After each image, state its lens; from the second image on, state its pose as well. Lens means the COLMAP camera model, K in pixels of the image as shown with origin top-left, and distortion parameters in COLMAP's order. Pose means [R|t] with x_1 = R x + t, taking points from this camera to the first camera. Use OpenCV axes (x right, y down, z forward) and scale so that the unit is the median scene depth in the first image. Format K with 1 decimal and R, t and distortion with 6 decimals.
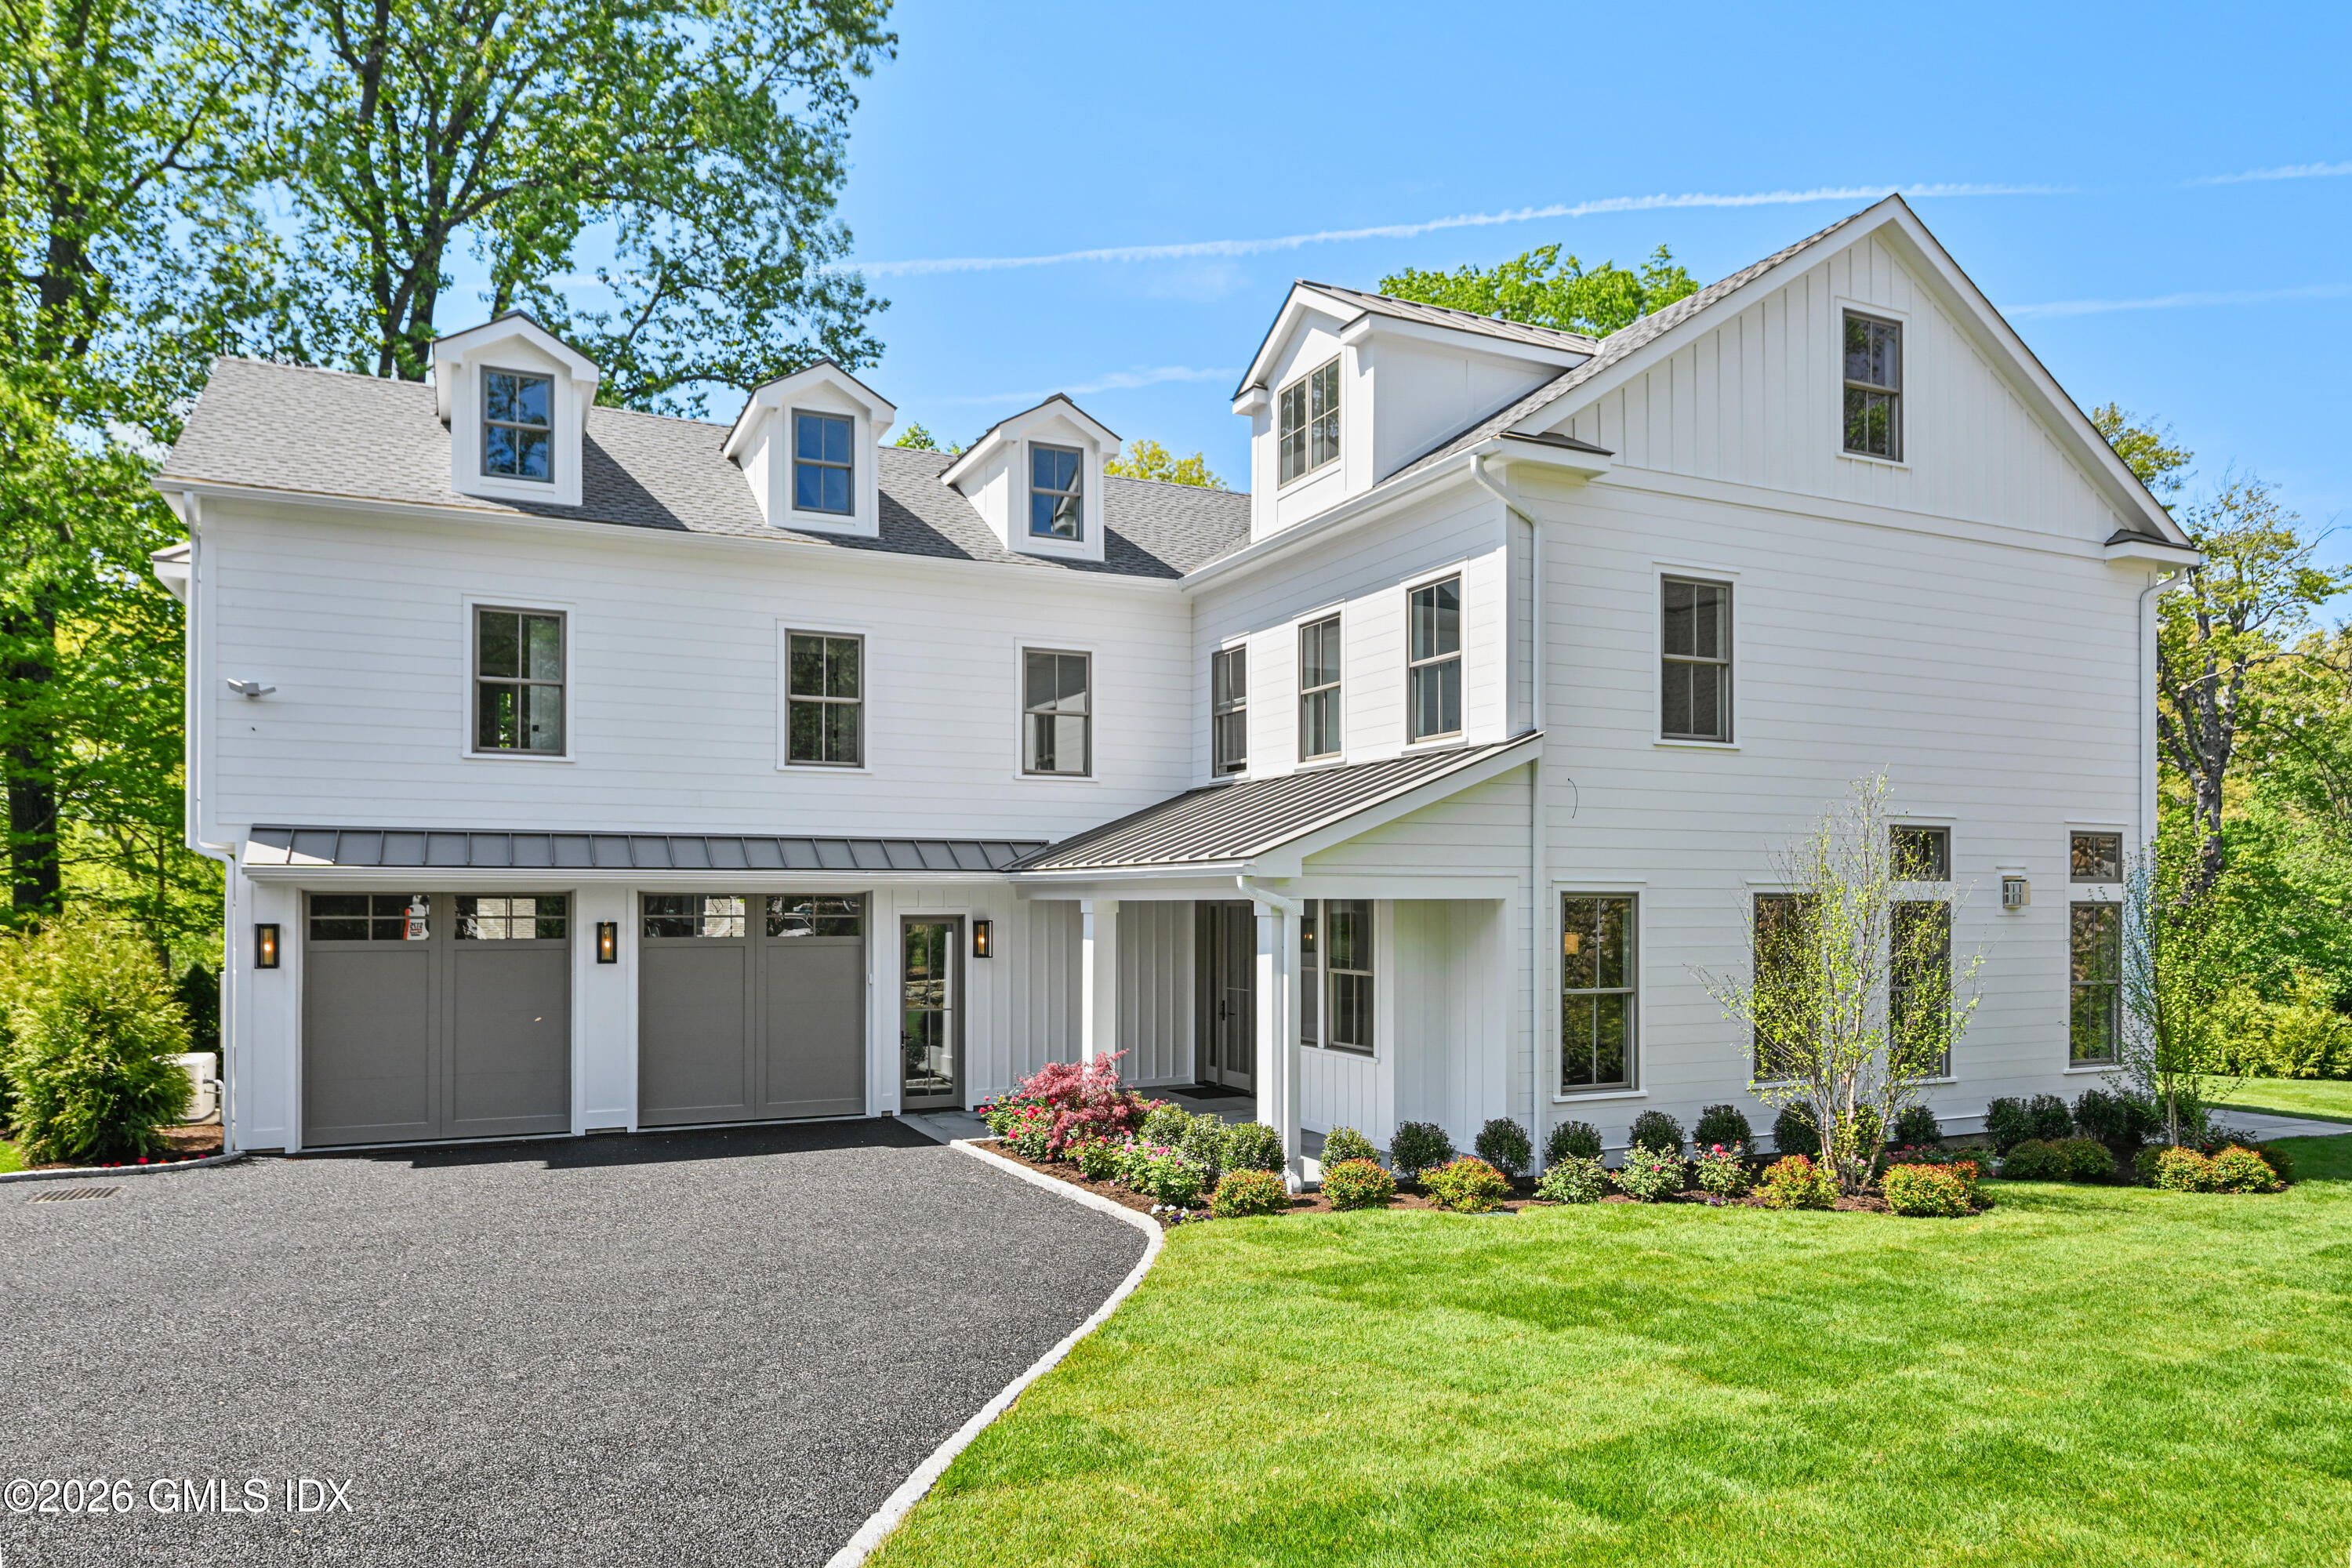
lens RADIAL K [[1496.5, 0, 1176.4], [0, 1496.5, 866.2], [0, 0, 1]] dist [-0.001371, 0.000039]
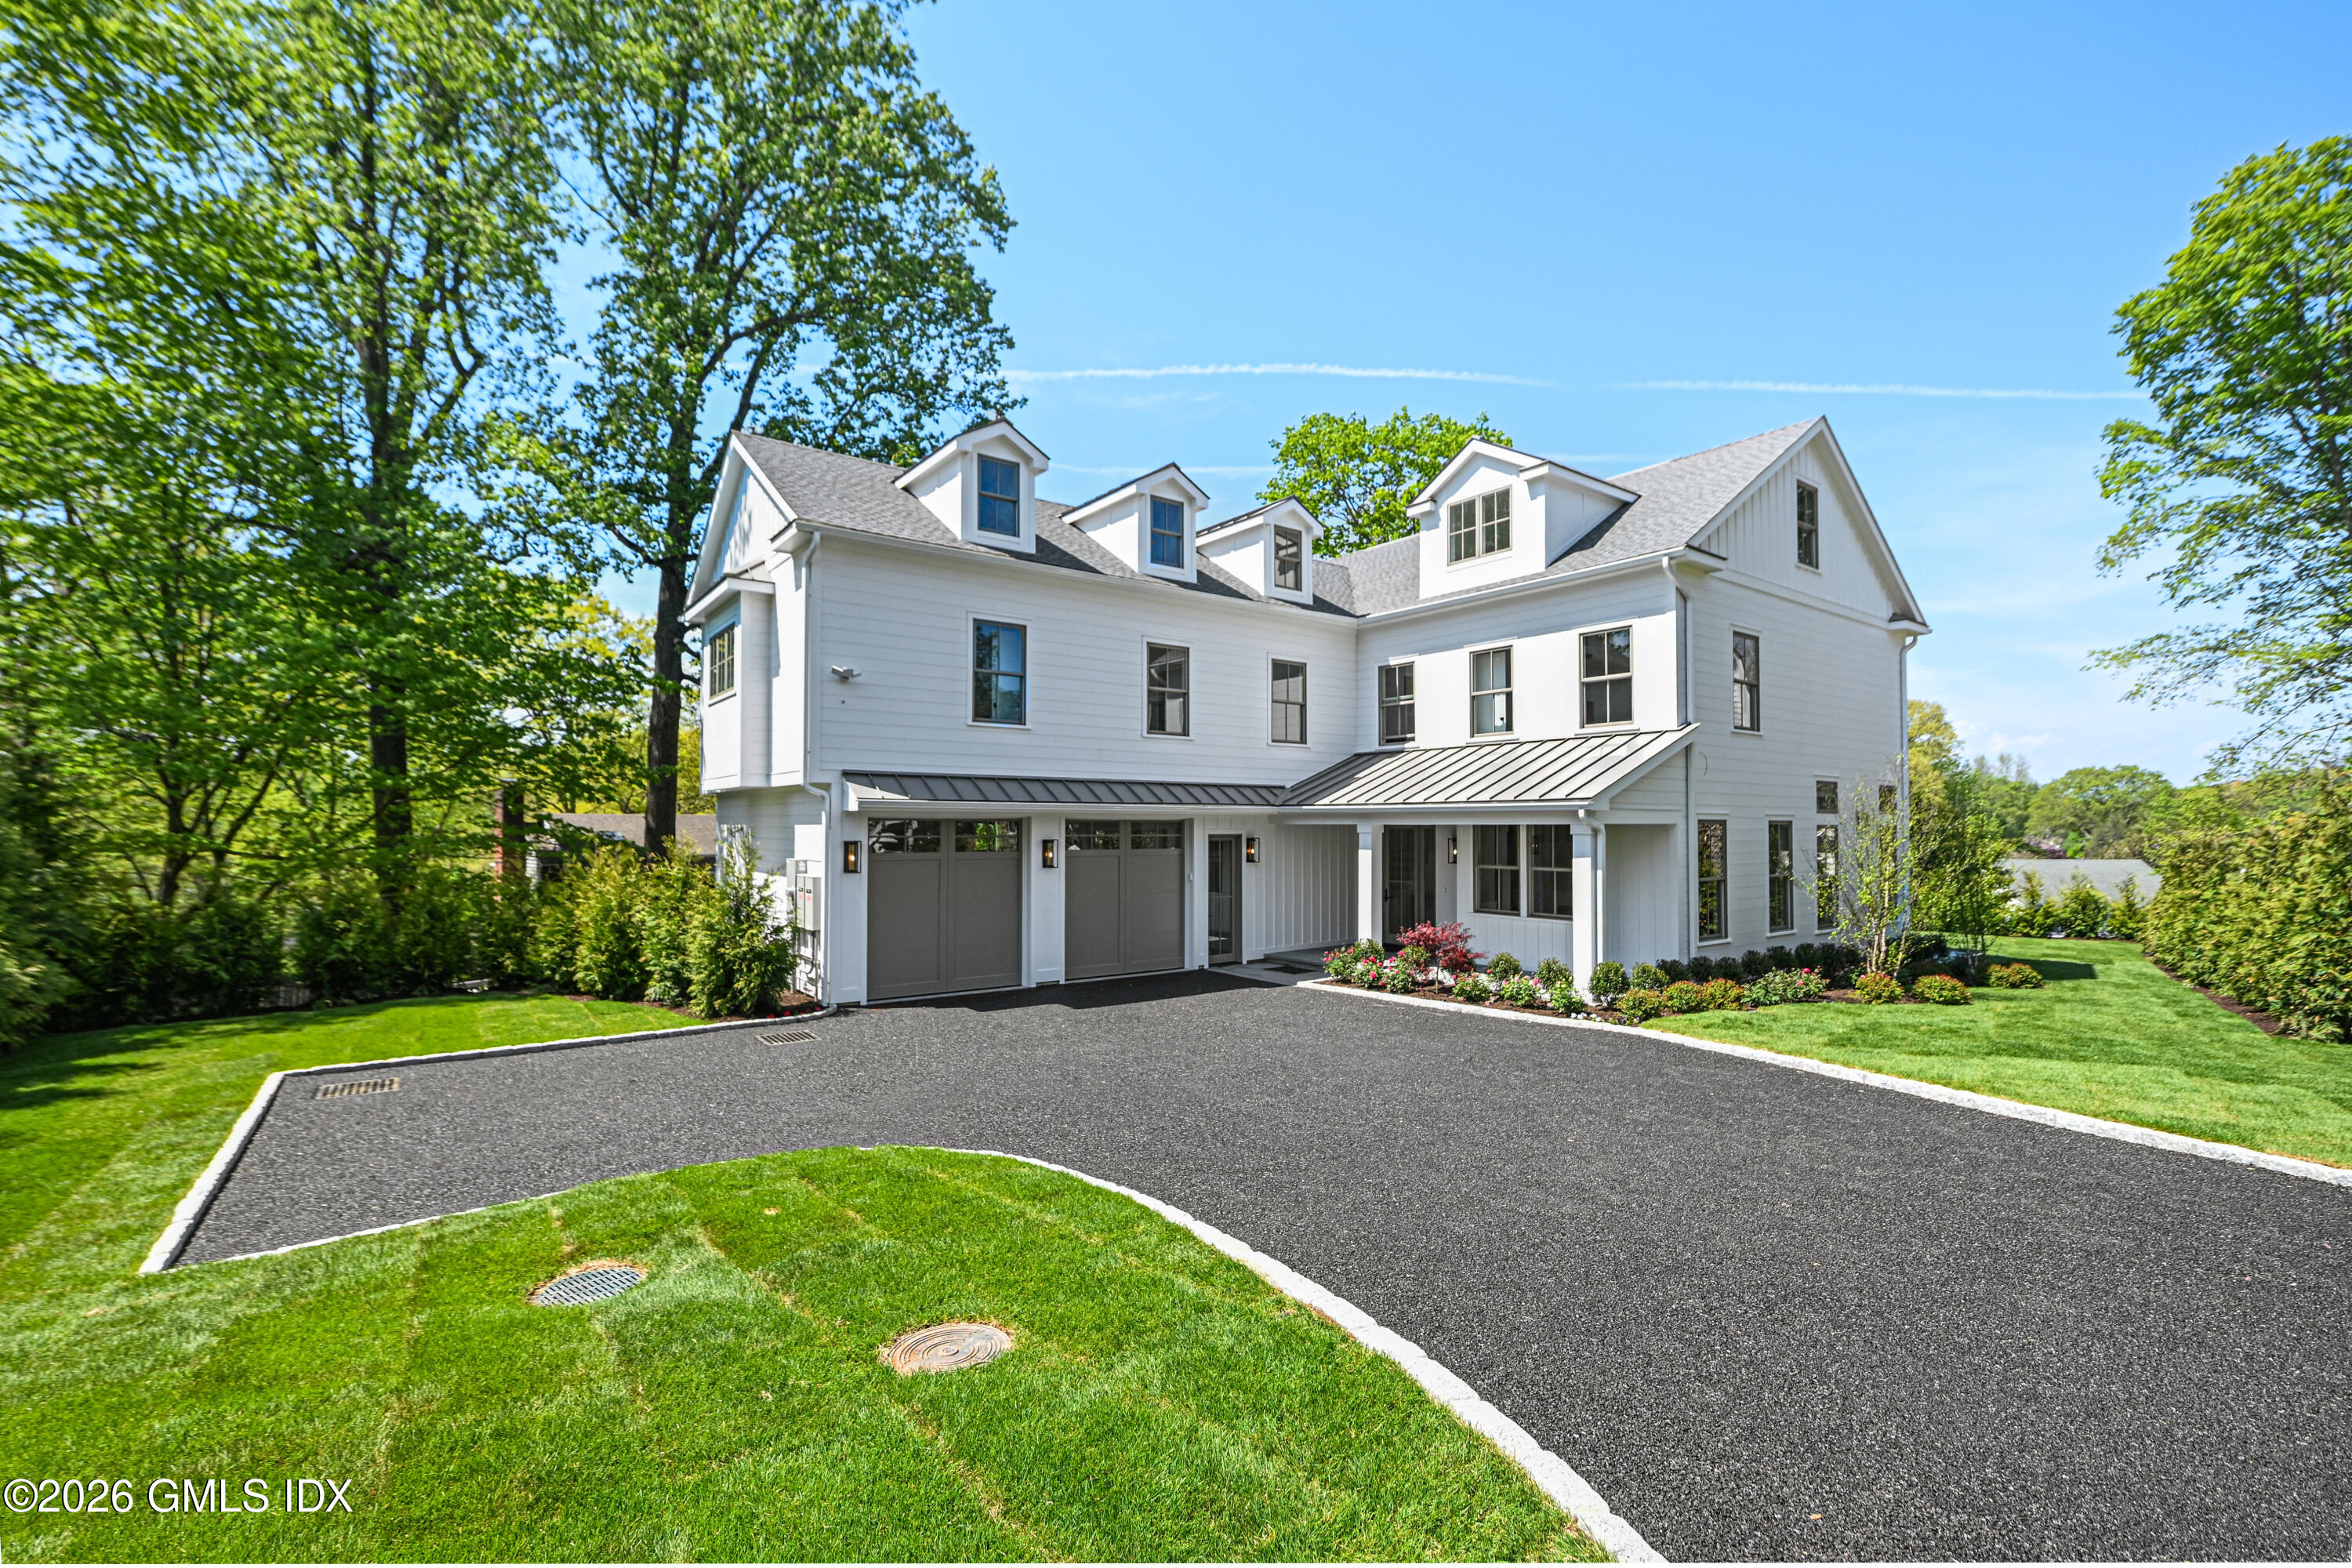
lens RADIAL K [[1036.8, 0, 1176.0], [0, 1036.8, 784.0], [0, 0, 1]] dist [0.000871, 0.000028]
pose [[0.977117, 0.007785, 0.212559, -0.460242], [-0.004338, 0.999852, -0.016677, -0.000155], [-0.212657, 0.015374, 0.977006, -0.011830]]
